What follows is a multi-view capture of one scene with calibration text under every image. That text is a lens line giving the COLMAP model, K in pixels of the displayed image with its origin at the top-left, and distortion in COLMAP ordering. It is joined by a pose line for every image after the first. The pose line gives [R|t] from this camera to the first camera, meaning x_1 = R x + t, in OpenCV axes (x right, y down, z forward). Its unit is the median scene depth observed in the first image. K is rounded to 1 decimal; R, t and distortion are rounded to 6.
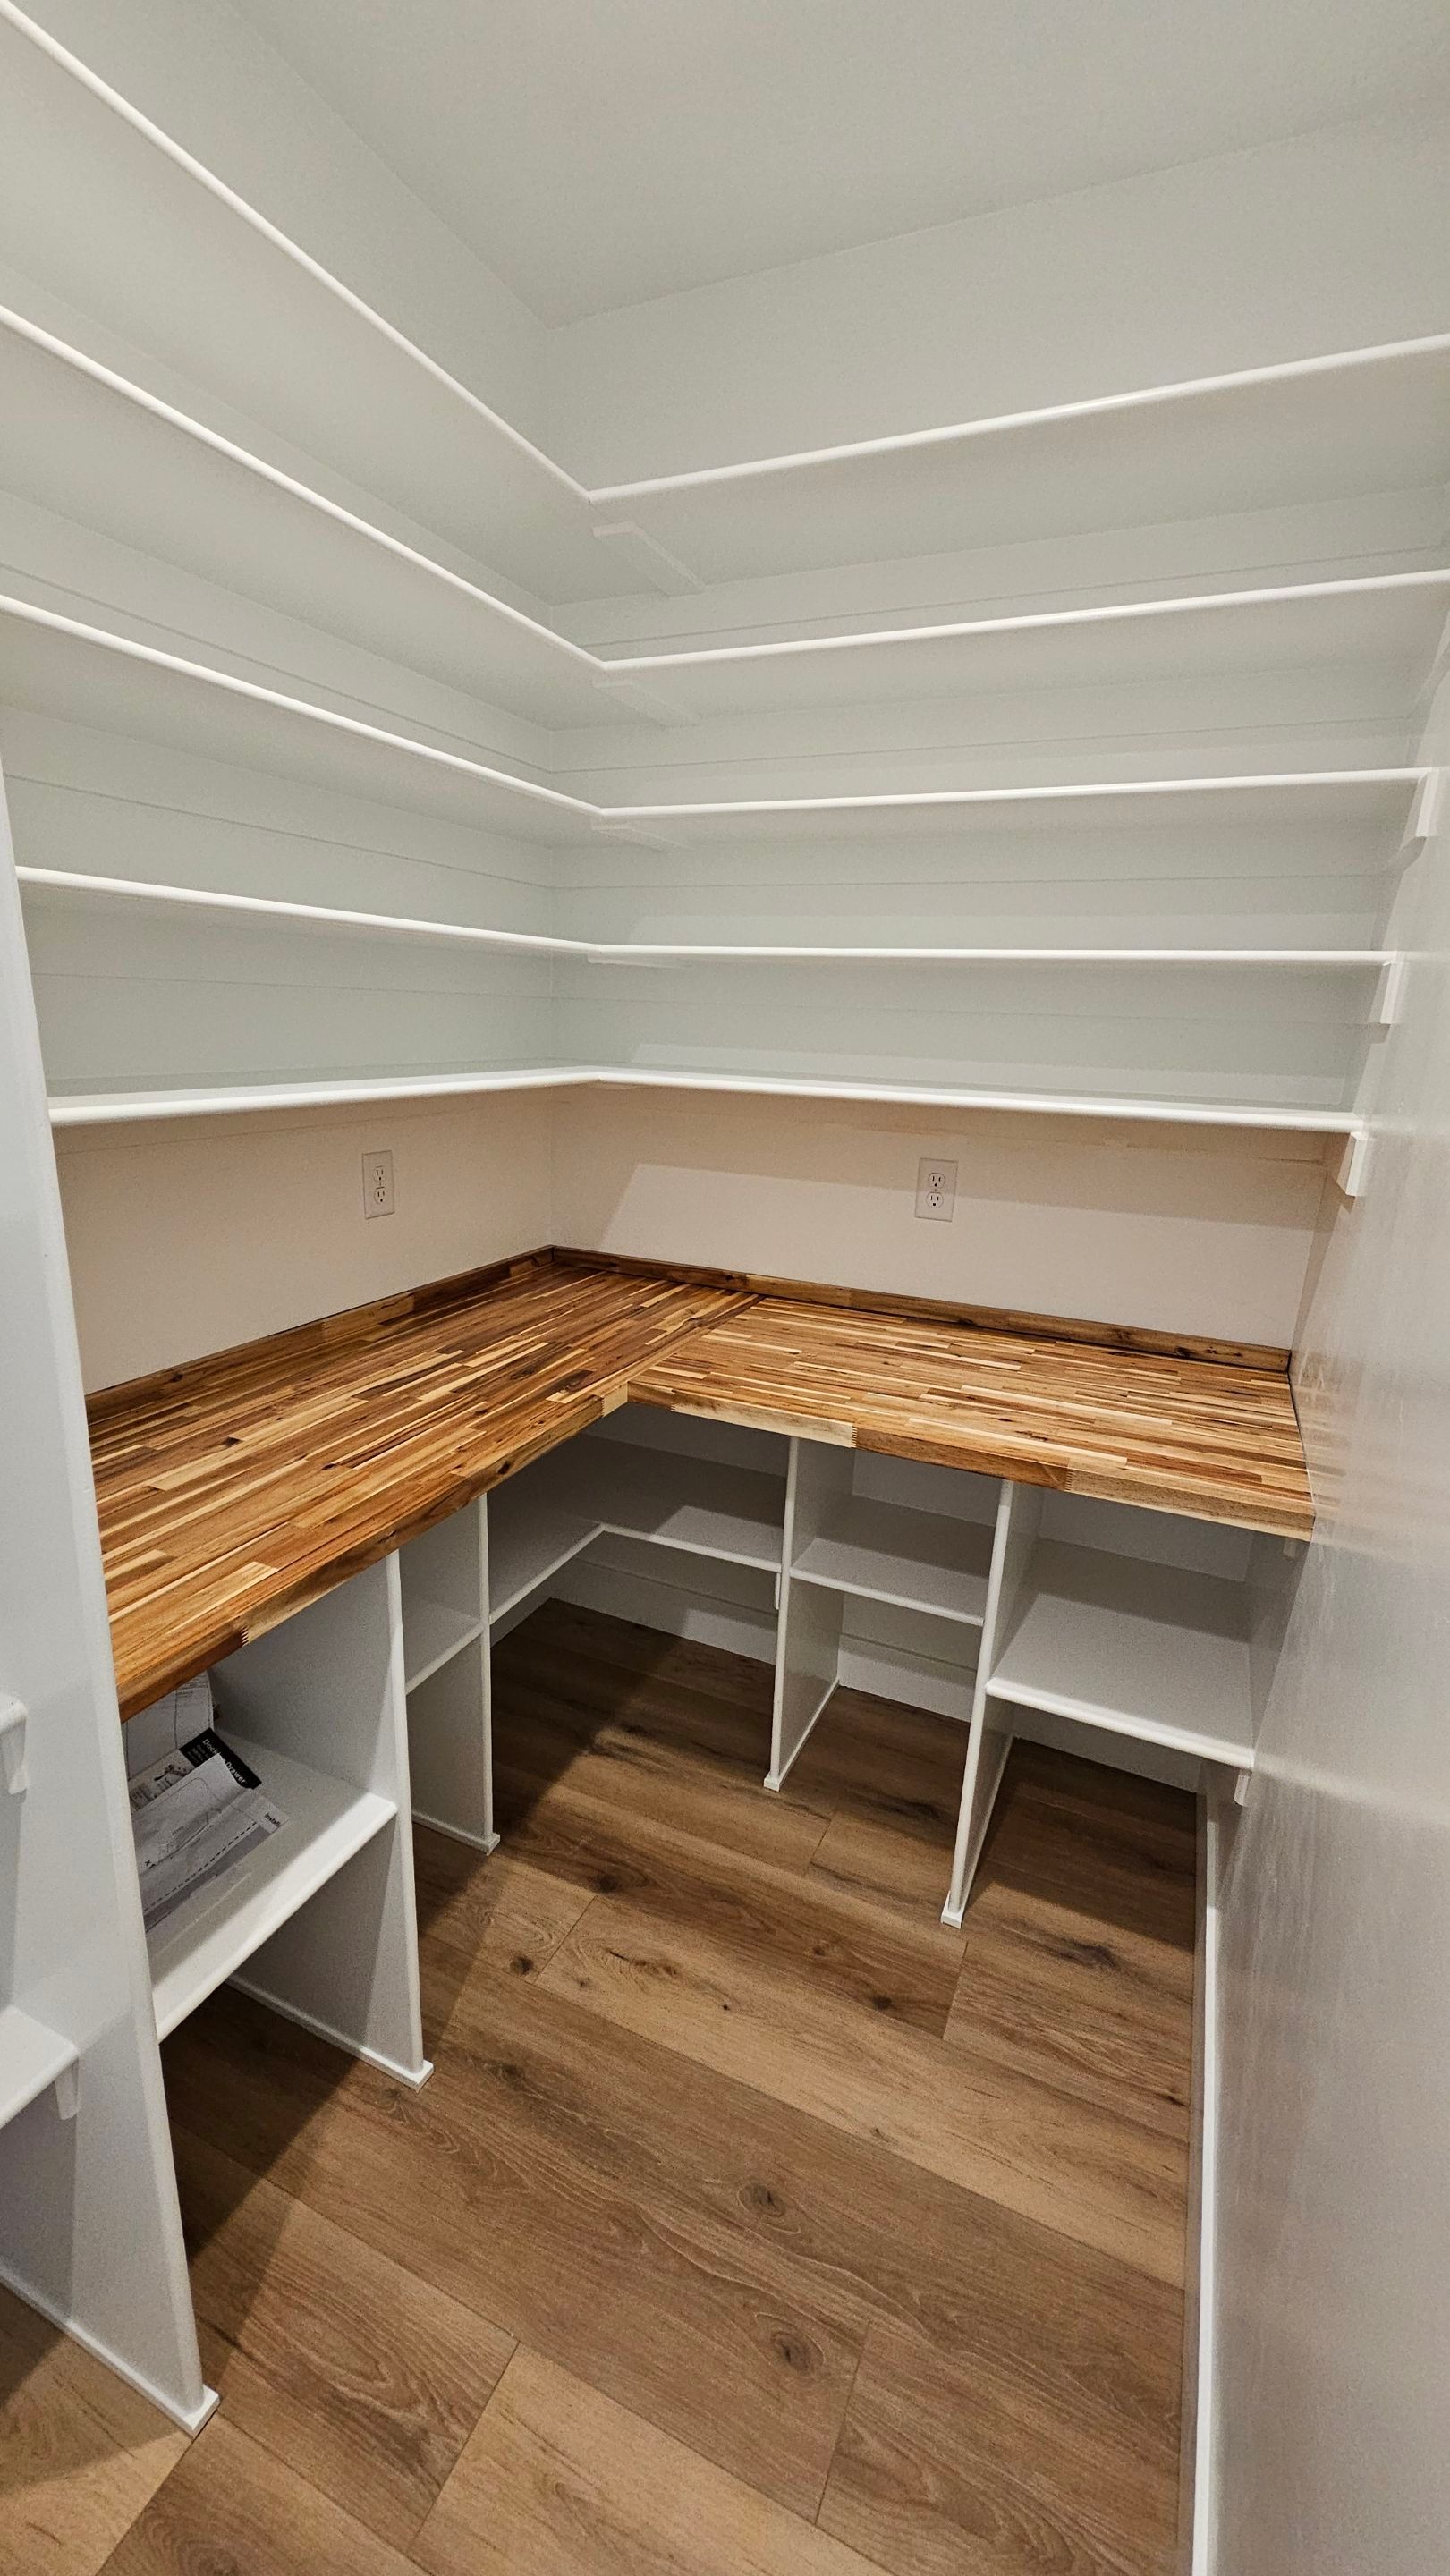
lens RADIAL K [[1048.4, 0, 724.0], [0, 1048.4, 1291.1], [0, 0, 1]] dist [-0.000104, -0.000765]
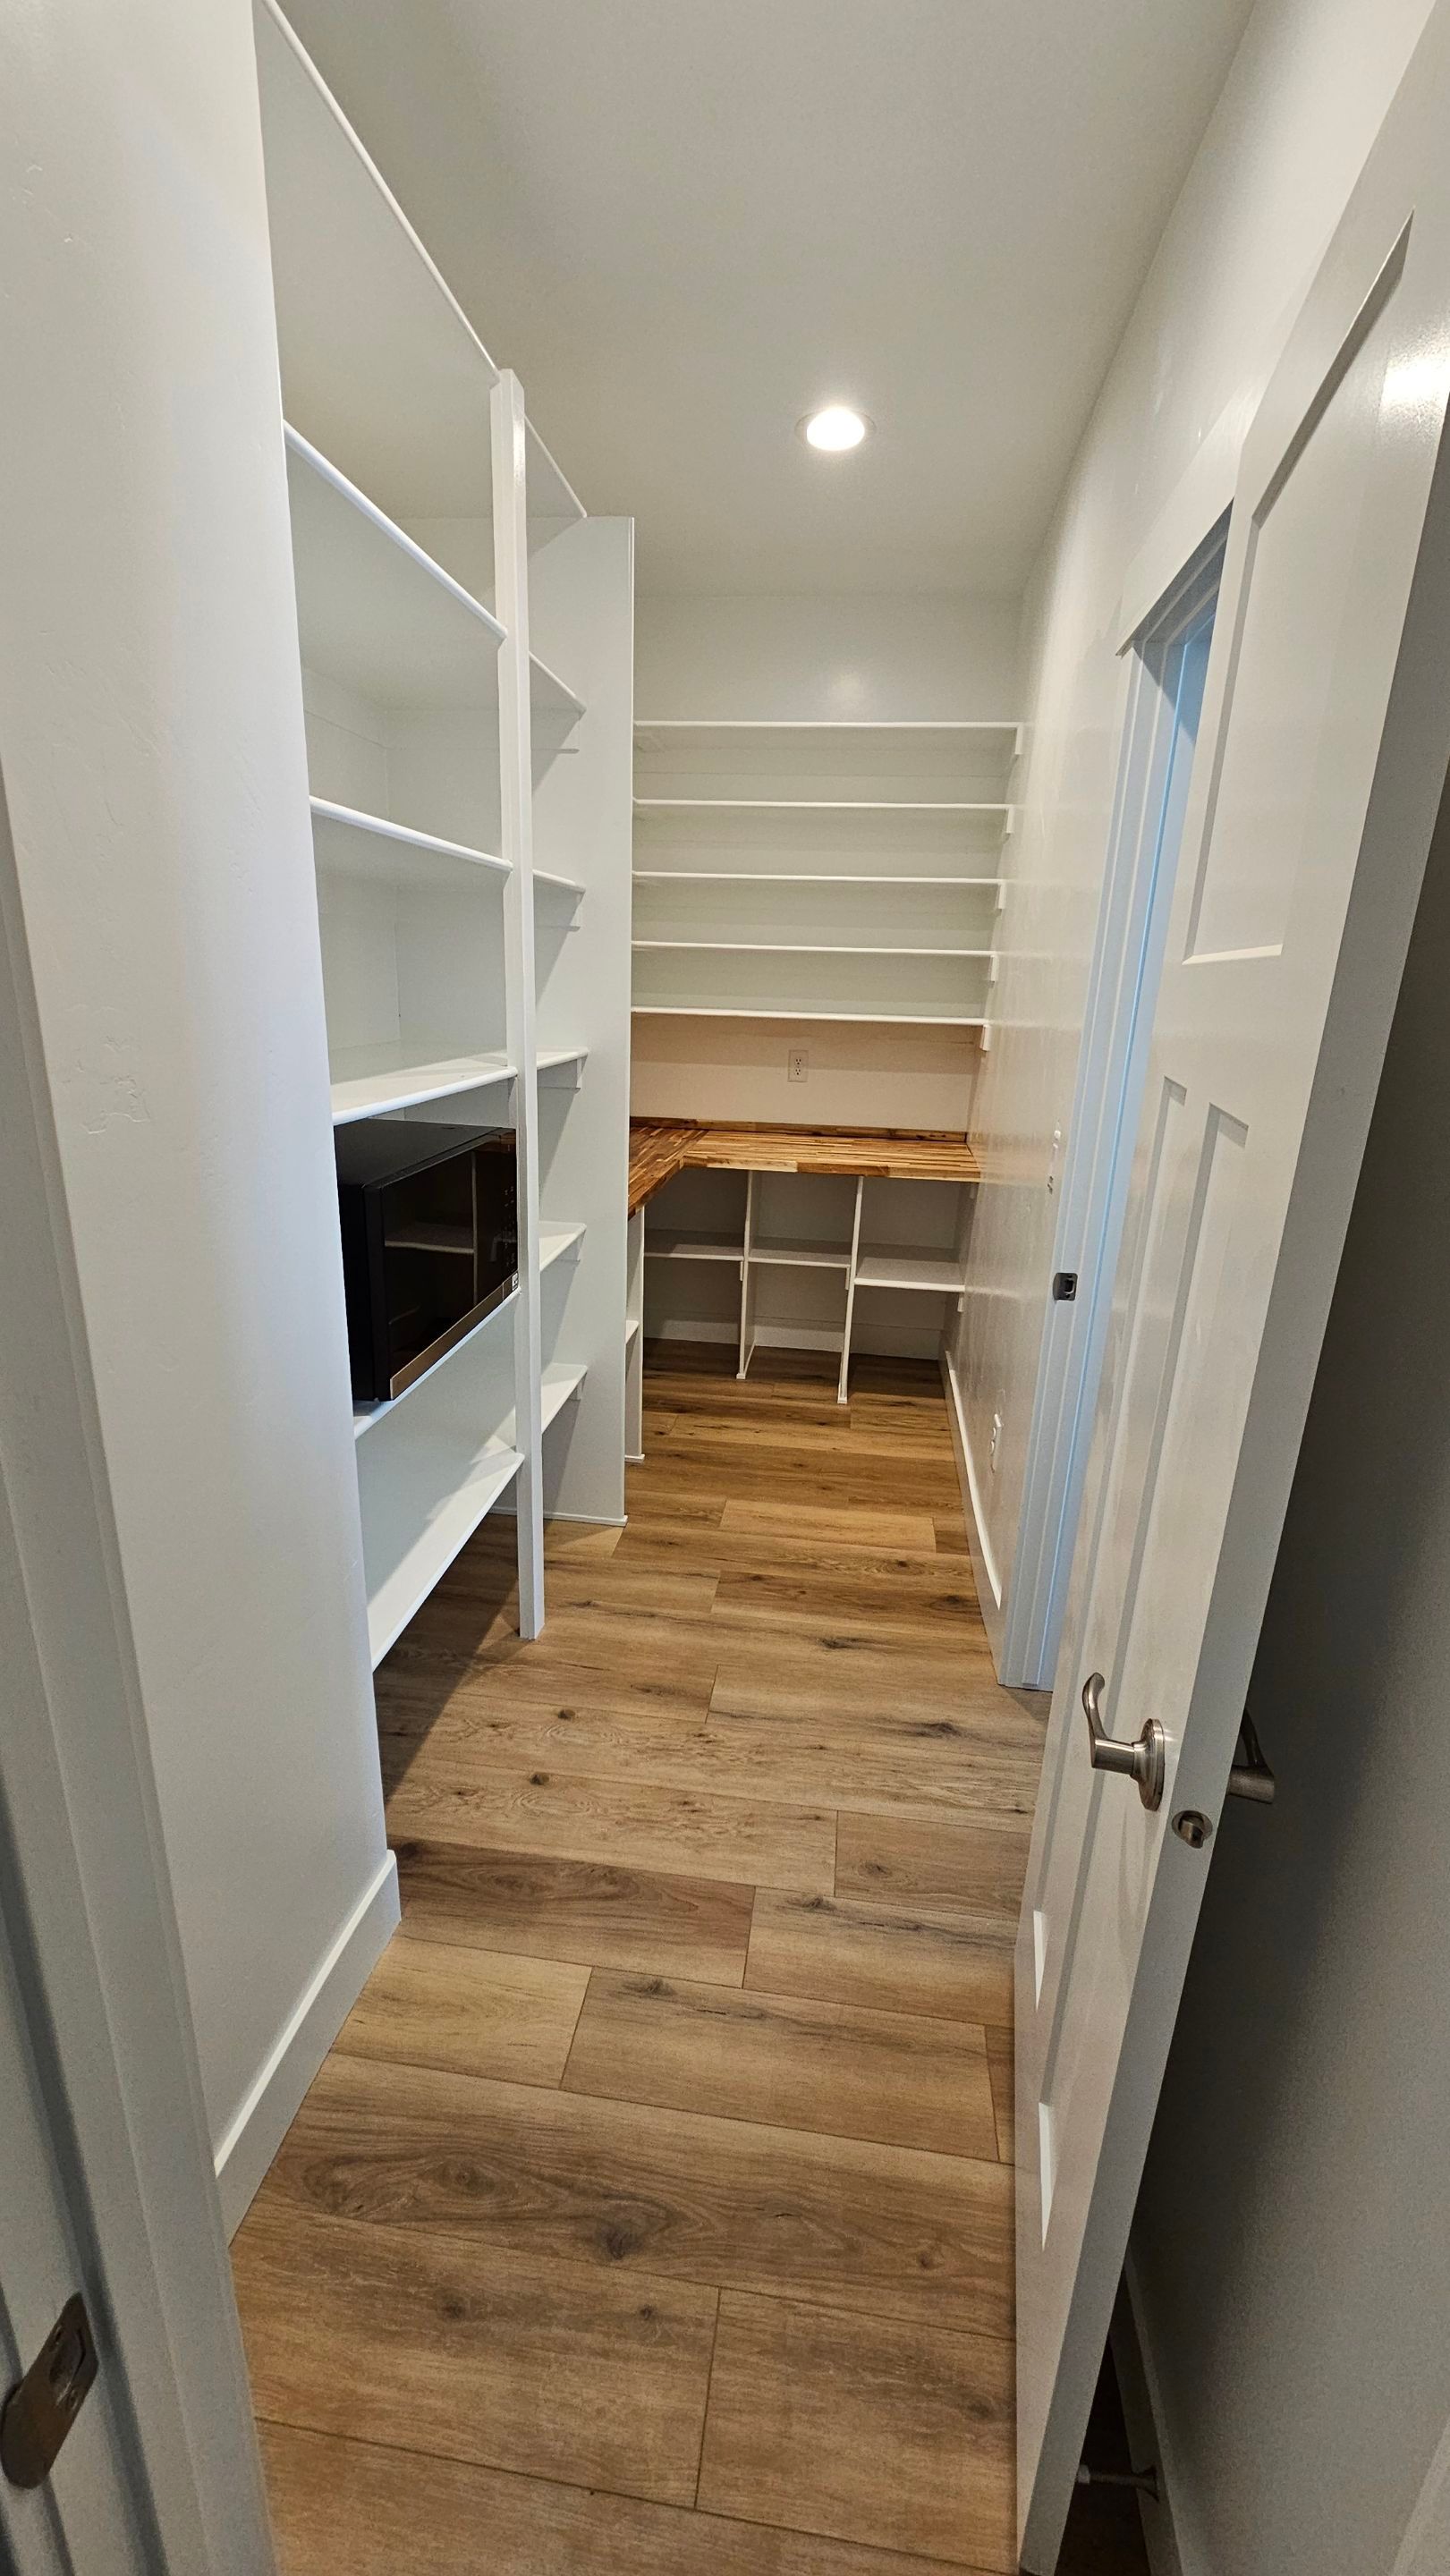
lens RADIAL K [[1044.8, 0, 721.7], [0, 1044.8, 1289.0], [0, 0, 1]] dist [-0.002724, -0.001169]
pose [[0.957687, -0.087419, 0.274213, -0.714188], [0.075775, 0.995726, 0.052795, 0.287950], [-0.277656, -0.029783, 0.960219, -1.197747]]
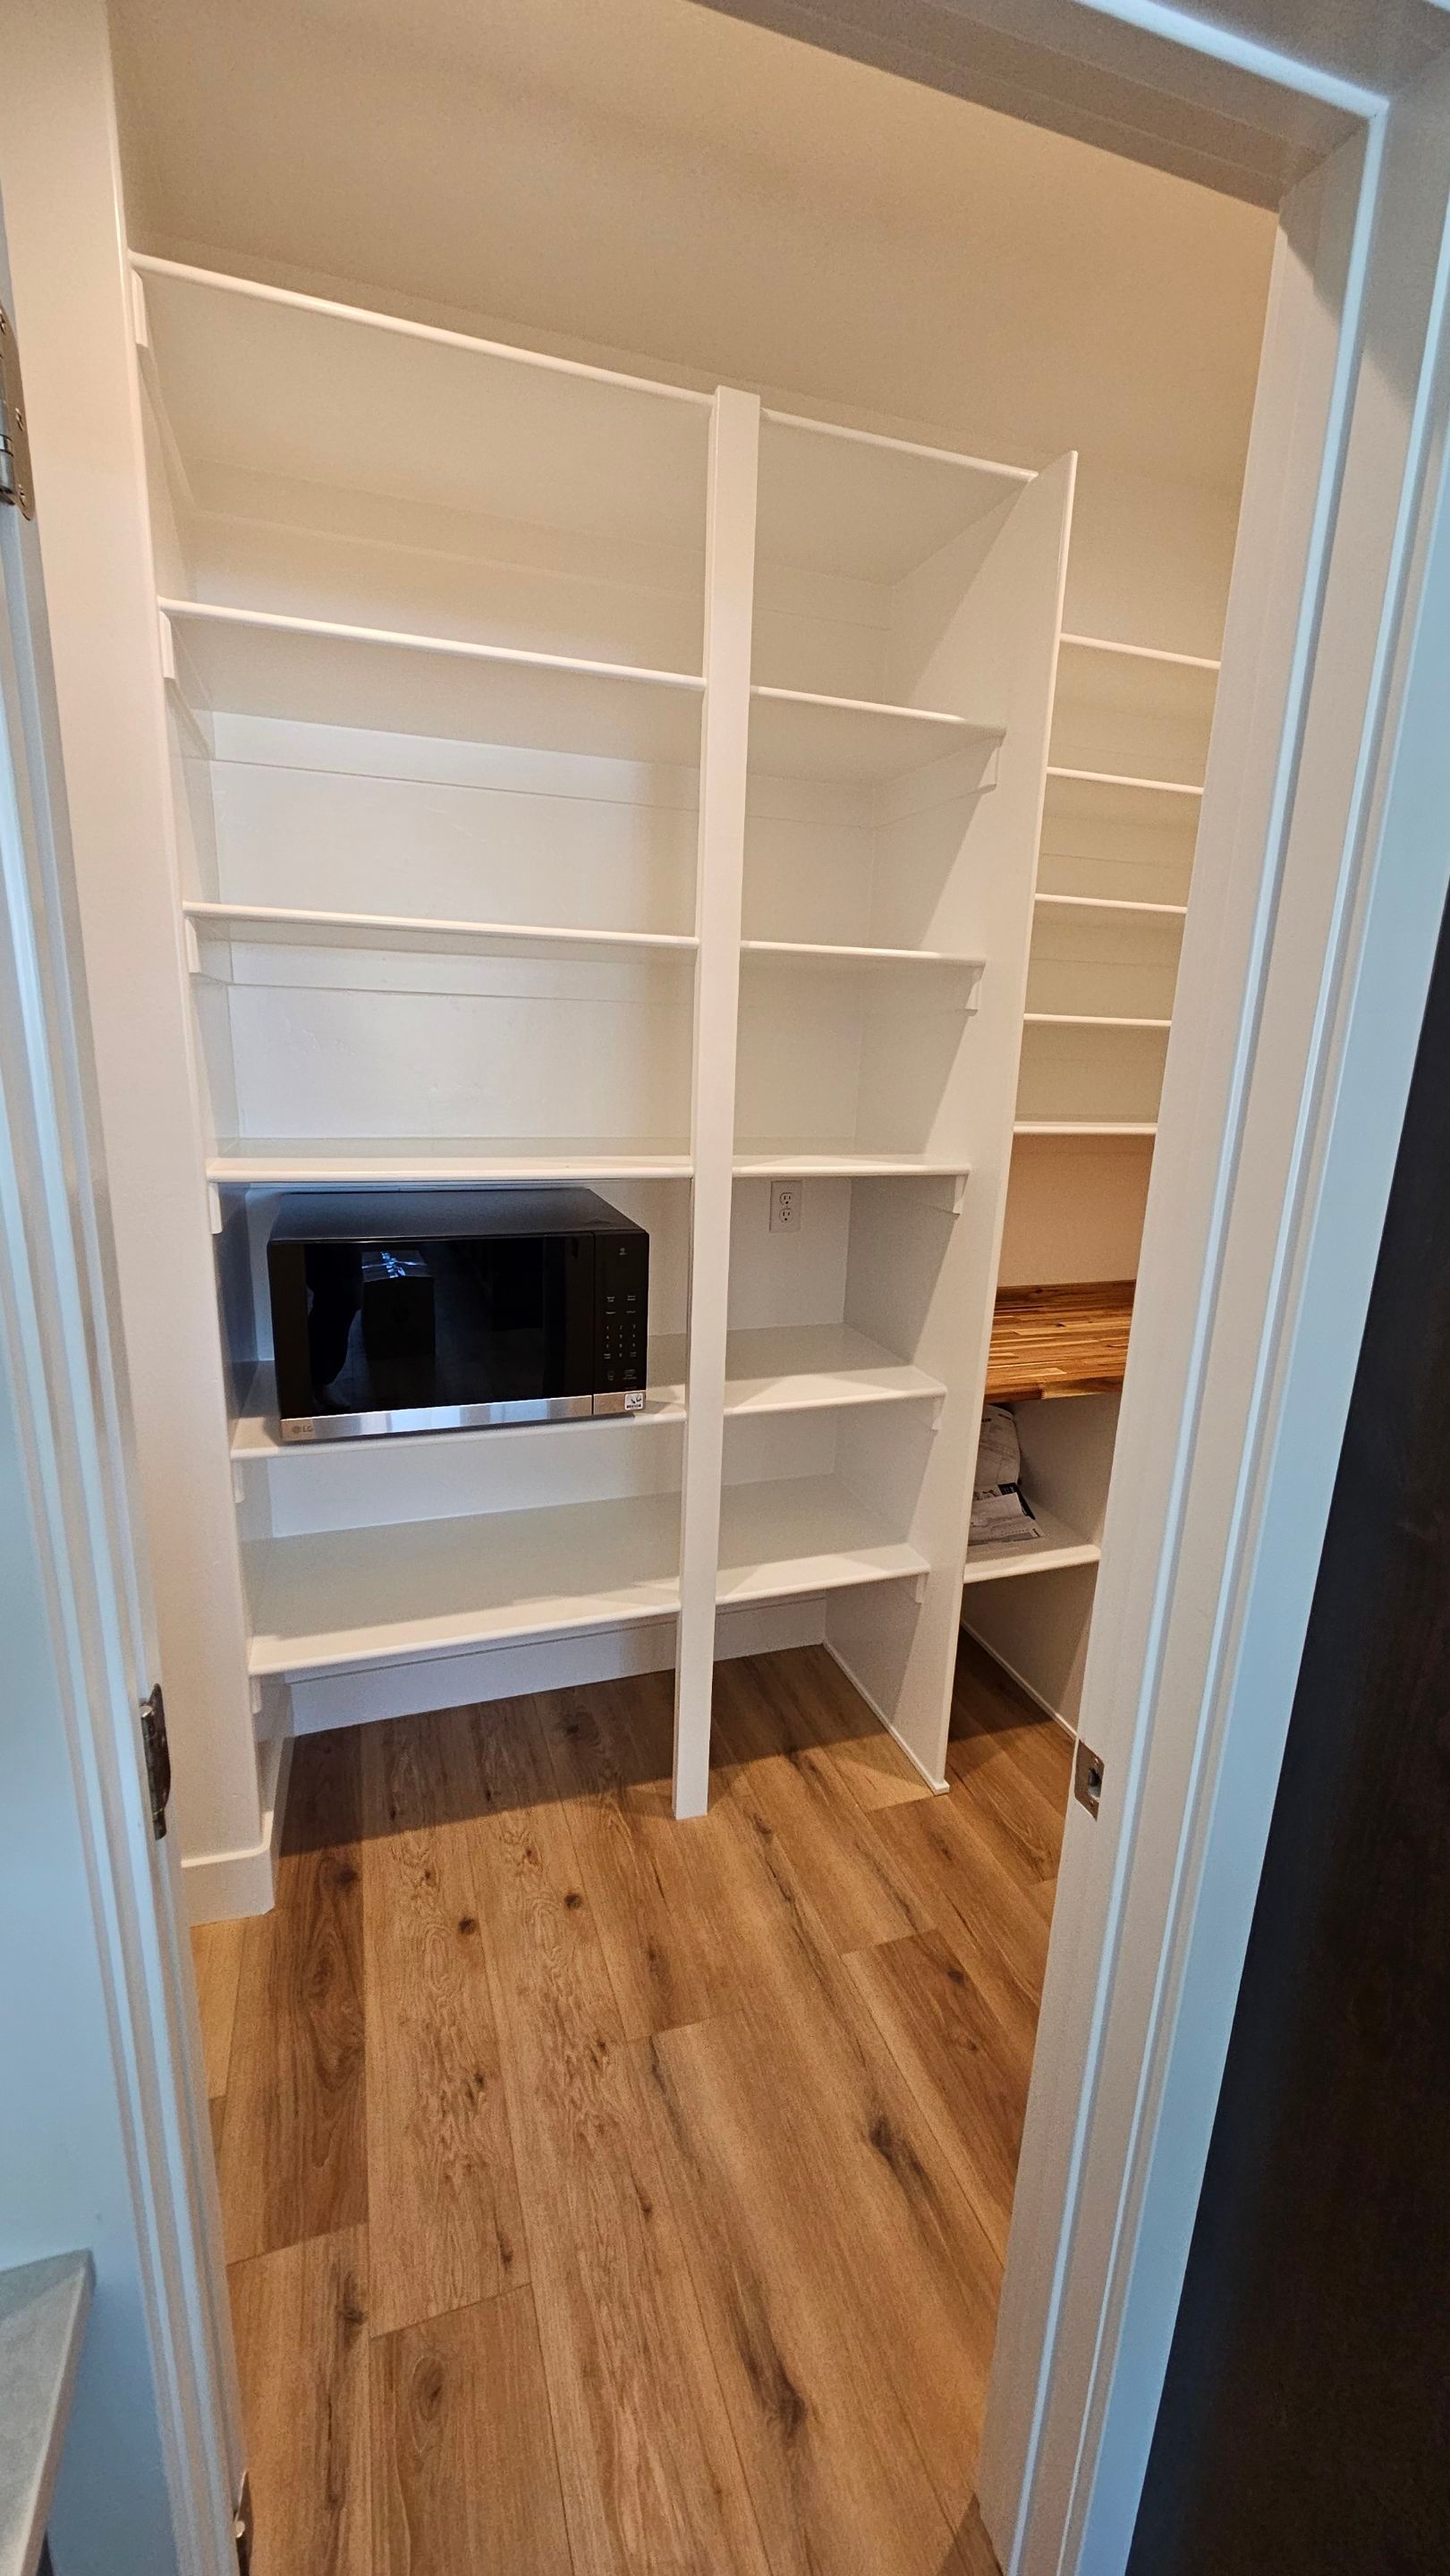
lens RADIAL K [[1044.8, 0, 721.7], [0, 1044.8, 1289.0], [0, 0, 1]] dist [-0.002724, -0.001169]
pose [[0.685422, 0.158903, -0.710596, 0.349557], [-0.198058, 0.979789, 0.028058, 0.144456], [0.700693, 0.121508, 0.703040, -0.586999]]
